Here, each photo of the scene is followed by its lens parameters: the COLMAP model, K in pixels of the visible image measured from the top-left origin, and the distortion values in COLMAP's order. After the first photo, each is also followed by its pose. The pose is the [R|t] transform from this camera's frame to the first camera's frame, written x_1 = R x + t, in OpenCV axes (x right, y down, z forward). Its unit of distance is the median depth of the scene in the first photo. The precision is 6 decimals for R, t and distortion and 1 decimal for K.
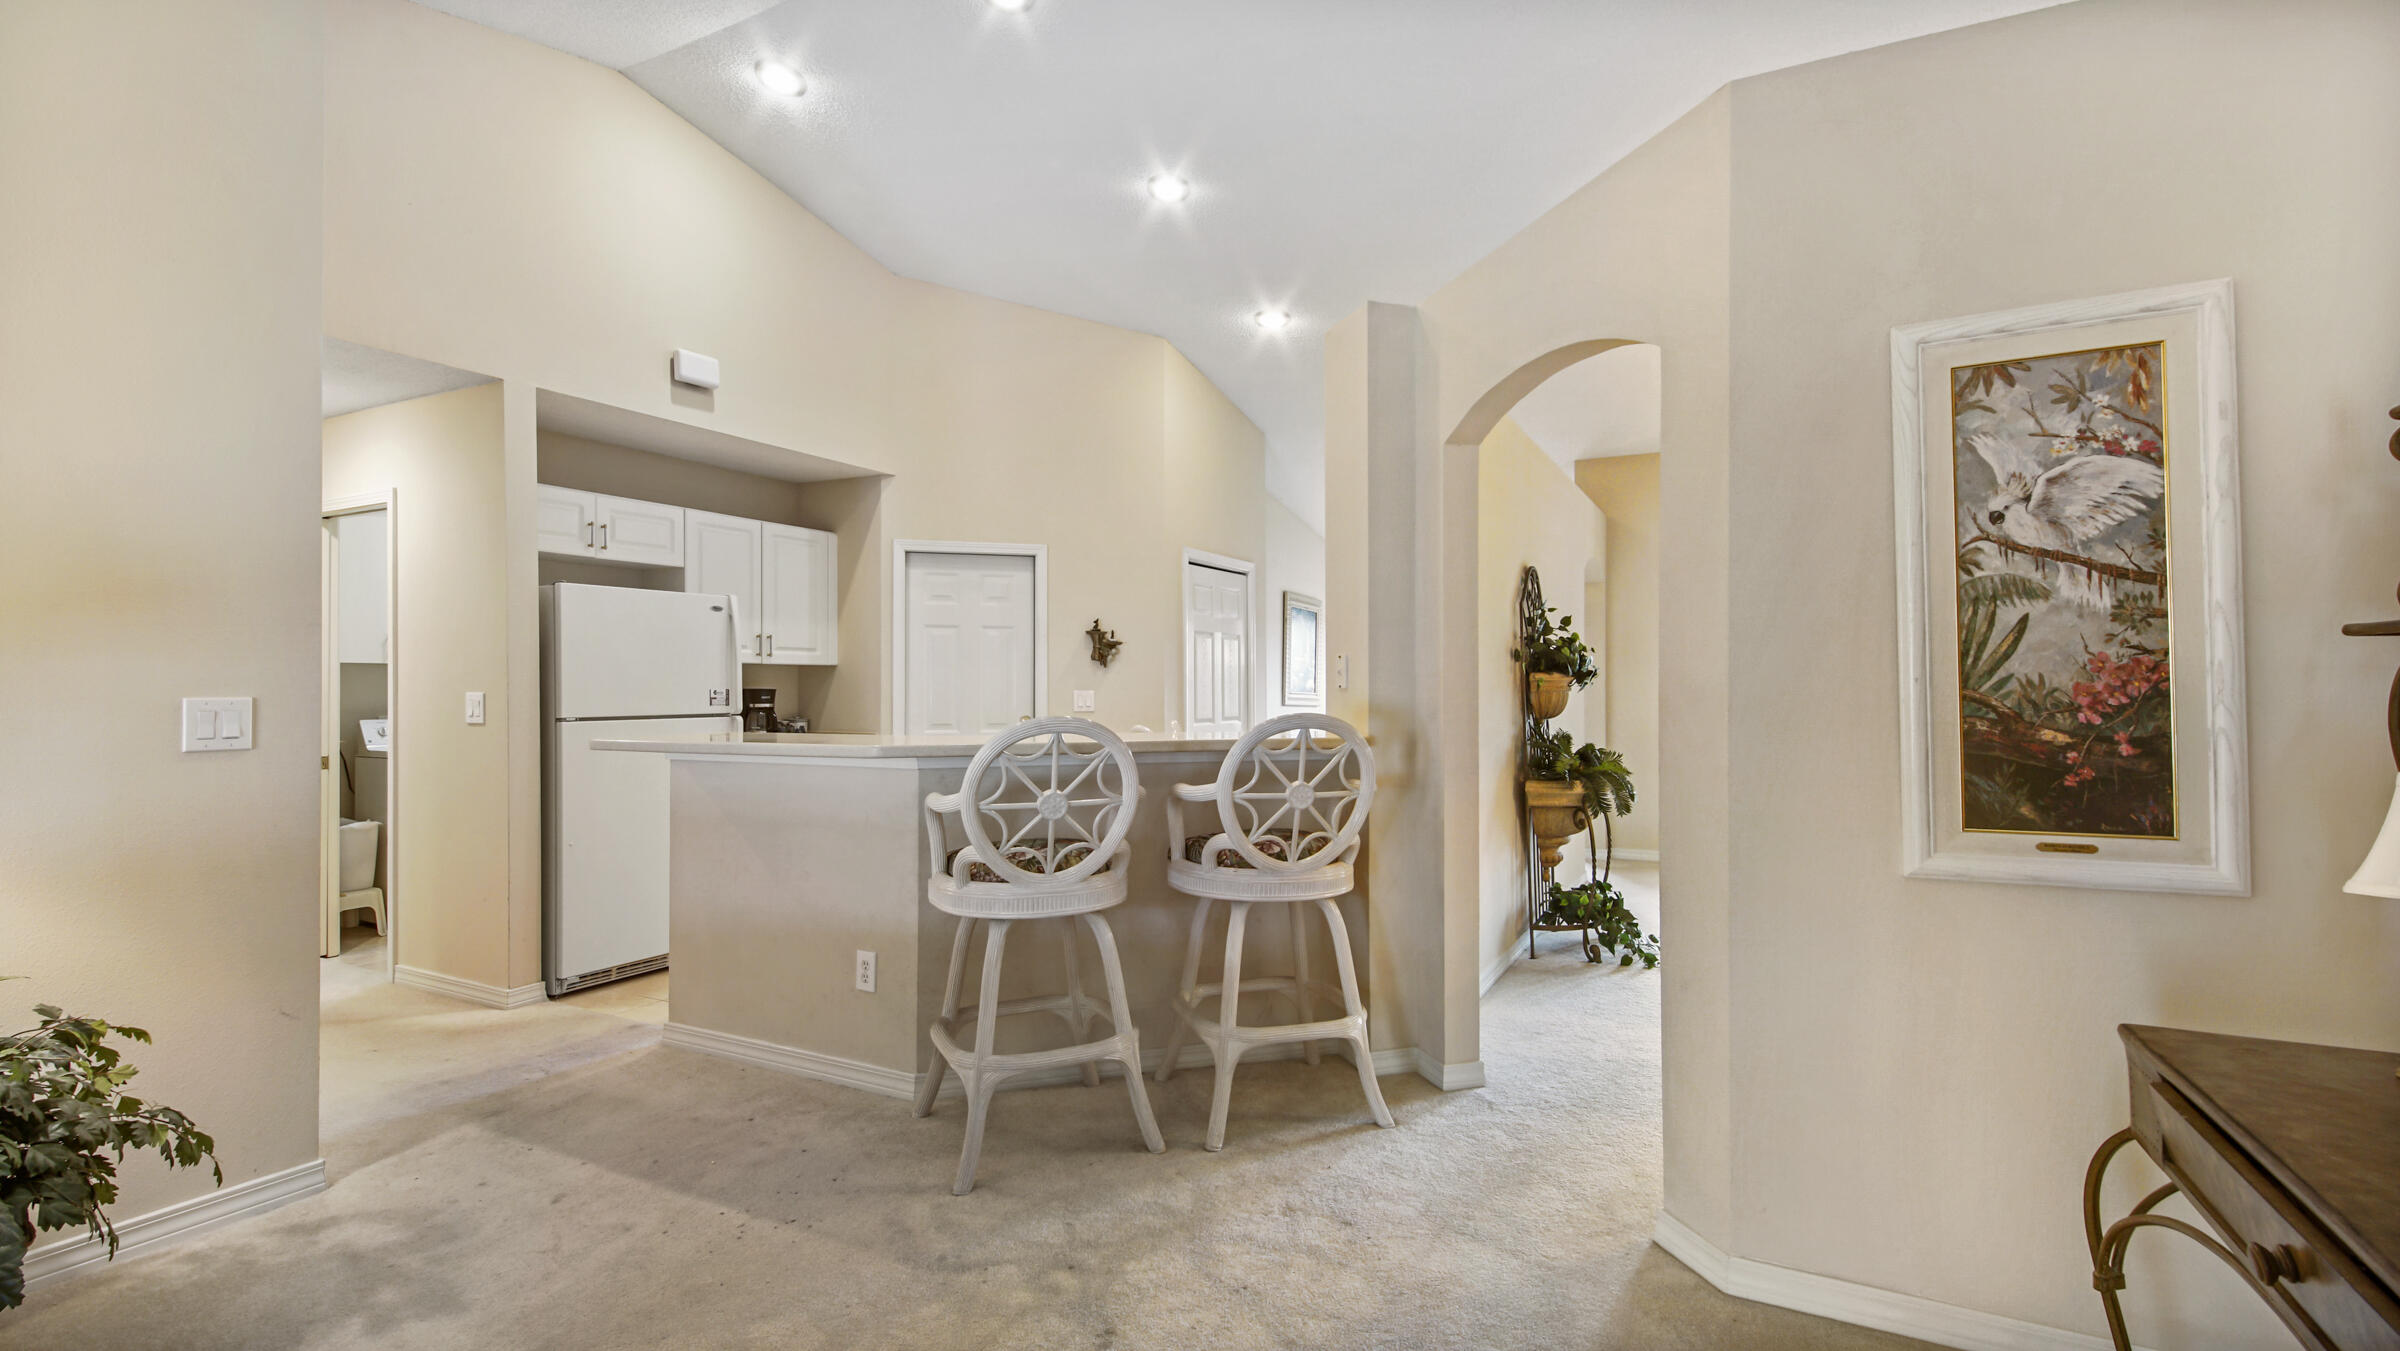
lens RADIAL K [[1075.2, 0, 1200.0], [0, 1075.2, 675.5], [0, 0, 1]] dist [0.033877, -0.022838]
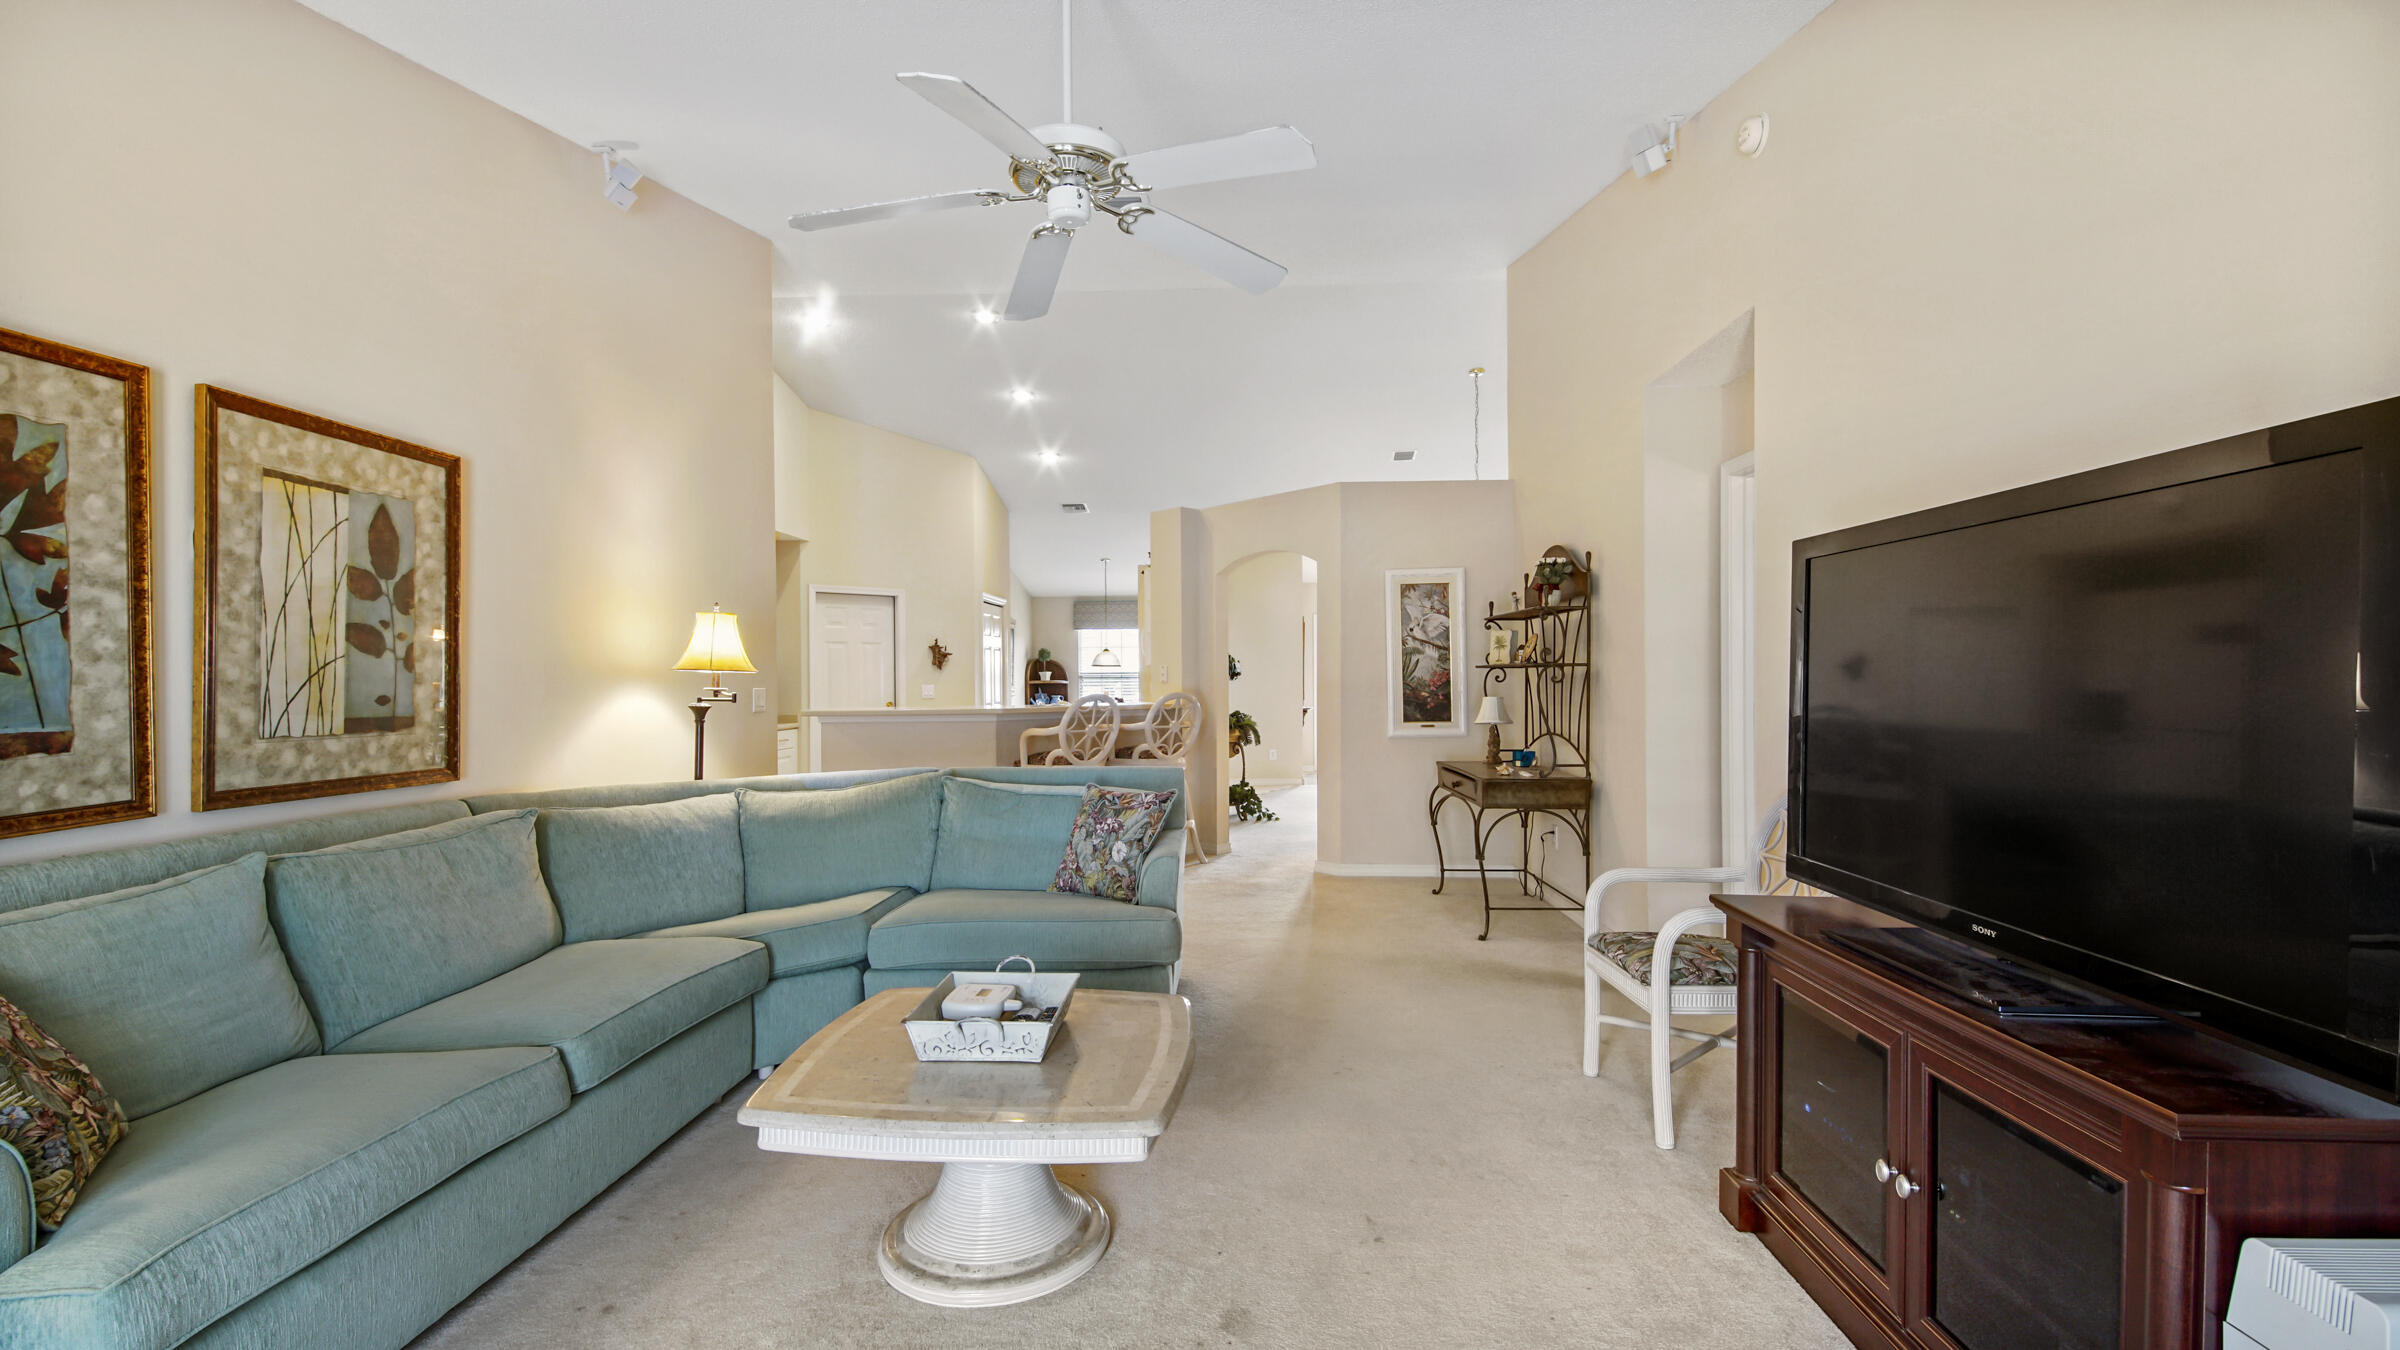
lens RADIAL K [[1036.8, 0, 1230.1], [0, 1036.8, 685.5], [0, 0, 1]] dist [-0.000539, -0.000331]
pose [[0.893806, -0.006608, 0.448405, -0.558036], [0.000959, 0.999917, 0.012824, -0.005942], [-0.448453, -0.011033, 0.893738, -0.746826]]
